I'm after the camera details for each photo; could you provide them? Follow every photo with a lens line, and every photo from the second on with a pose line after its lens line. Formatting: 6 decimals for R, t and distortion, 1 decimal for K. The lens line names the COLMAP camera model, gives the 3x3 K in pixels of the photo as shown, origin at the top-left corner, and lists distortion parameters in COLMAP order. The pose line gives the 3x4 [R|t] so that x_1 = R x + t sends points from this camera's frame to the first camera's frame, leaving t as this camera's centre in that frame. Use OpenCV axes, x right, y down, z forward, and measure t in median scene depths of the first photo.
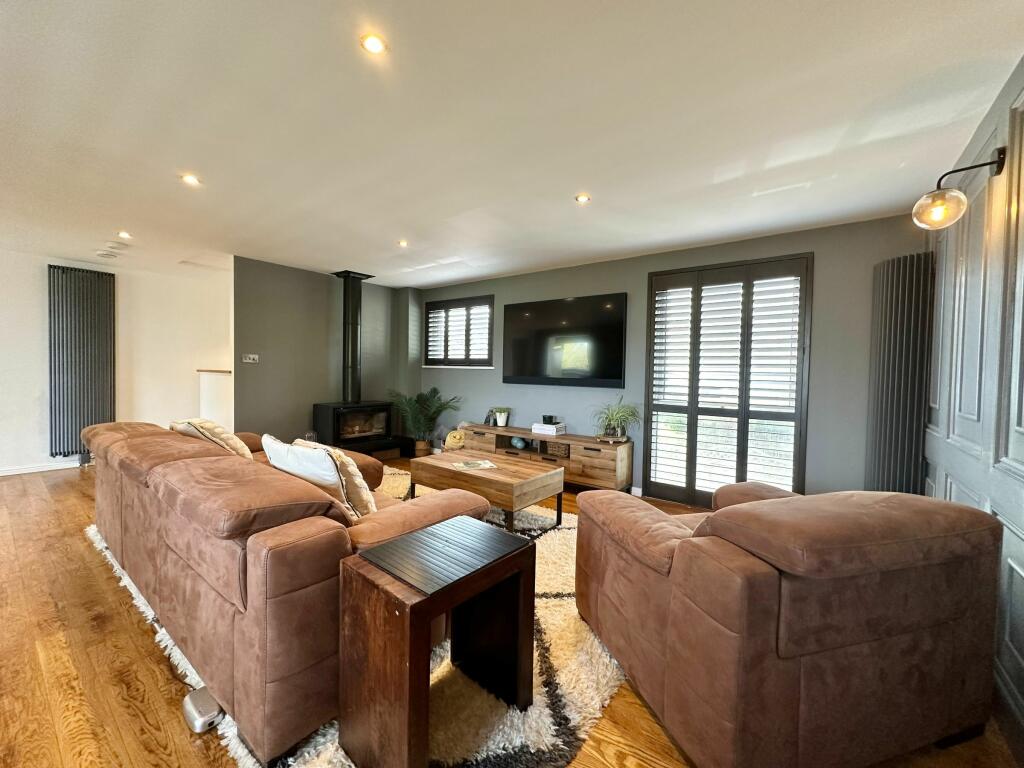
lens RADIAL K [[409.6, 0, 512.0], [0, 409.6, 384.0], [0, 0, 1]] dist [-0.001833, 0.000251]
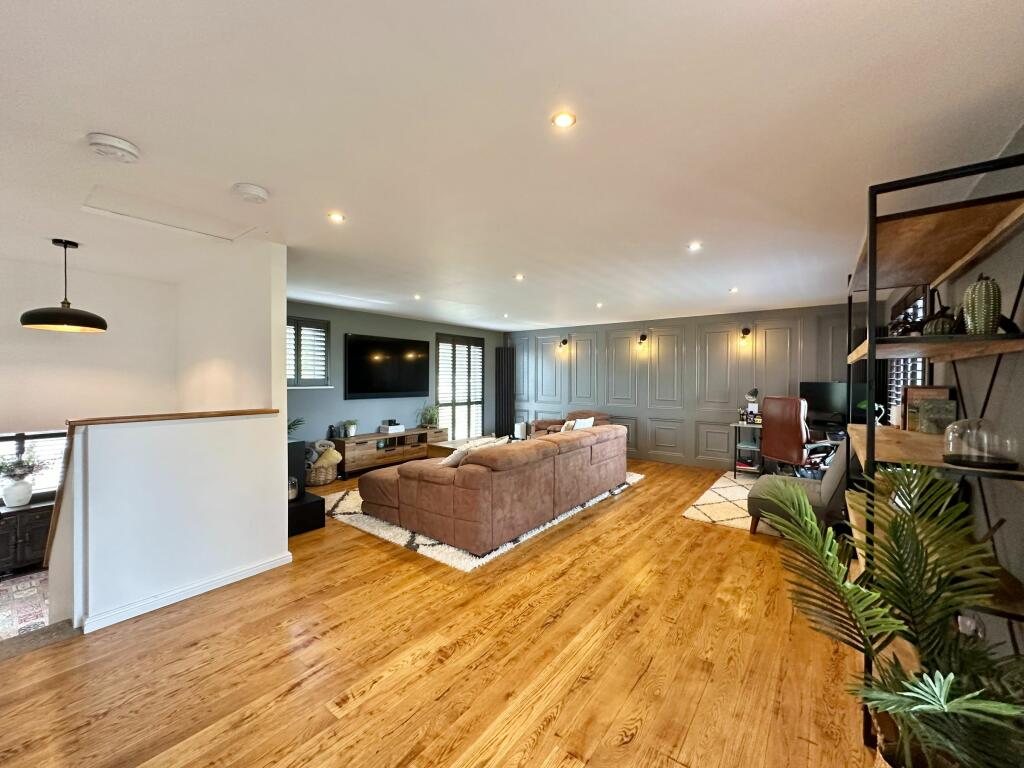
lens RADIAL K [[409.6, 0, 512.0], [0, 409.6, 384.0], [0, 0, 1]] dist [-0.001833, 0.000251]
pose [[0.003107, -0.037599, 0.999288, -1.549819], [0.026389, 0.998948, 0.037504, -0.103314], [-0.999647, 0.026253, 0.004096, 0.676945]]
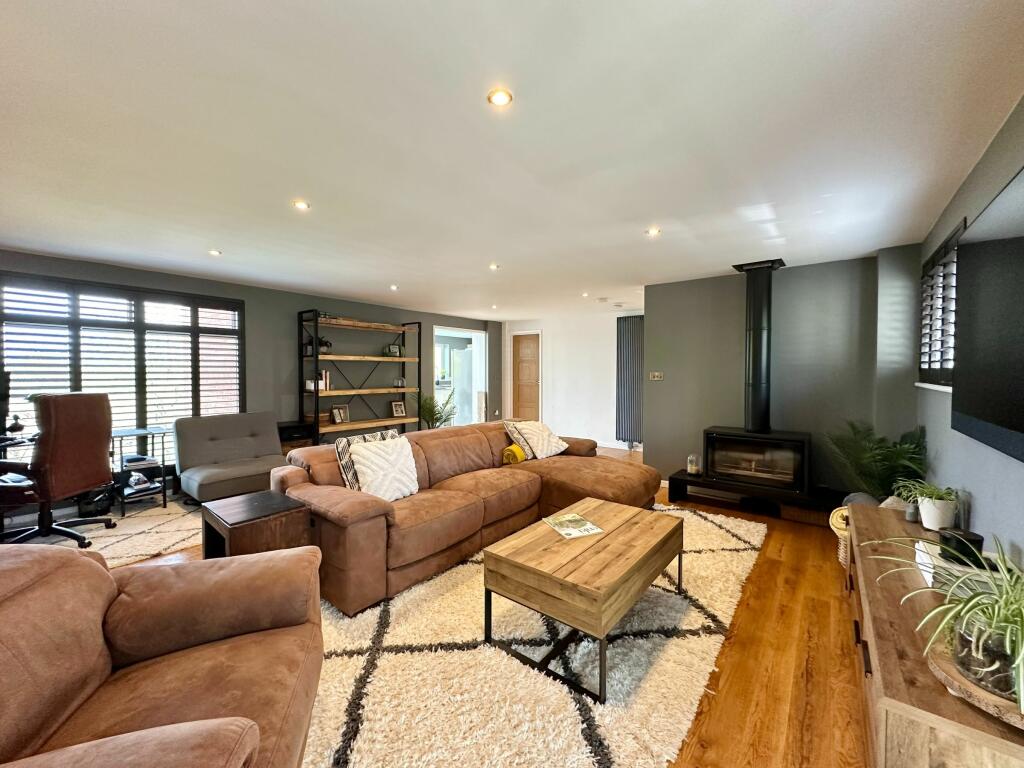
lens RADIAL K [[409.6, 0, 512.0], [0, 409.6, 384.0], [0, 0, 1]] dist [-0.001833, 0.000251]
pose [[-0.013955, 0.009579, -0.999857, 0.515270], [-0.030639, 0.999480, 0.010003, -0.047090], [0.999433, 0.030775, -0.013654, 0.723132]]
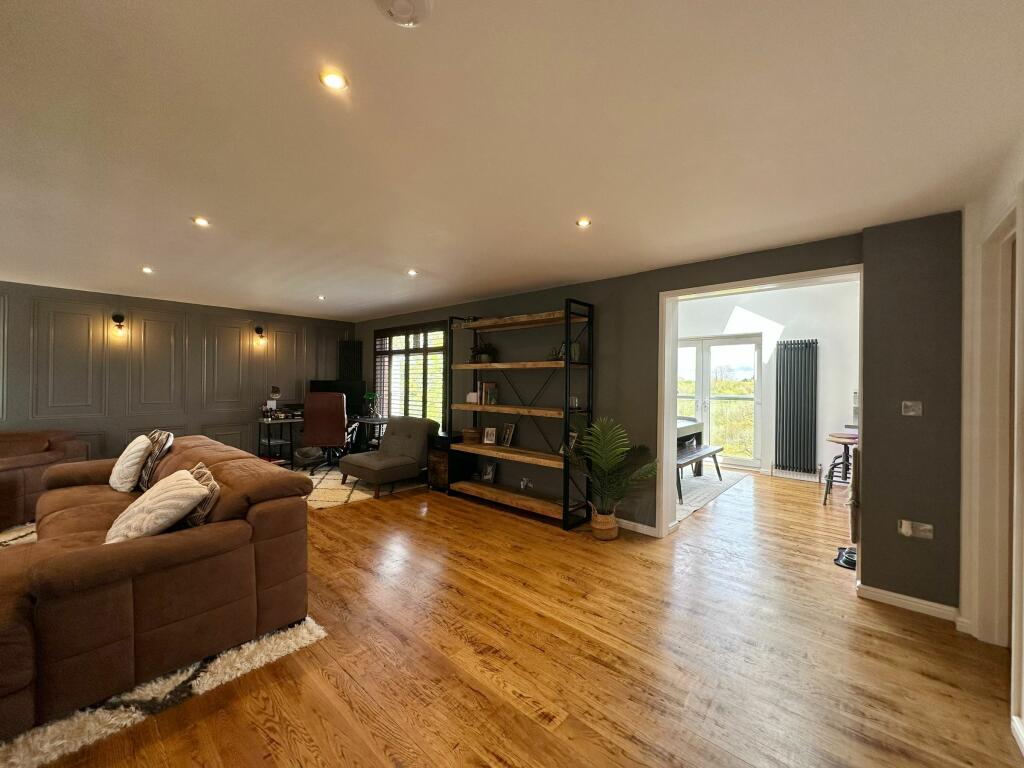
lens RADIAL K [[409.6, 0, 512.0], [0, 409.6, 384.0], [0, 0, 1]] dist [-0.001833, 0.000251]
pose [[-0.996805, -0.032311, 0.073046, -1.086073], [-0.029585, 0.998836, 0.038090, -0.103412], [-0.074191, 0.035807, -0.996601, 1.303697]]
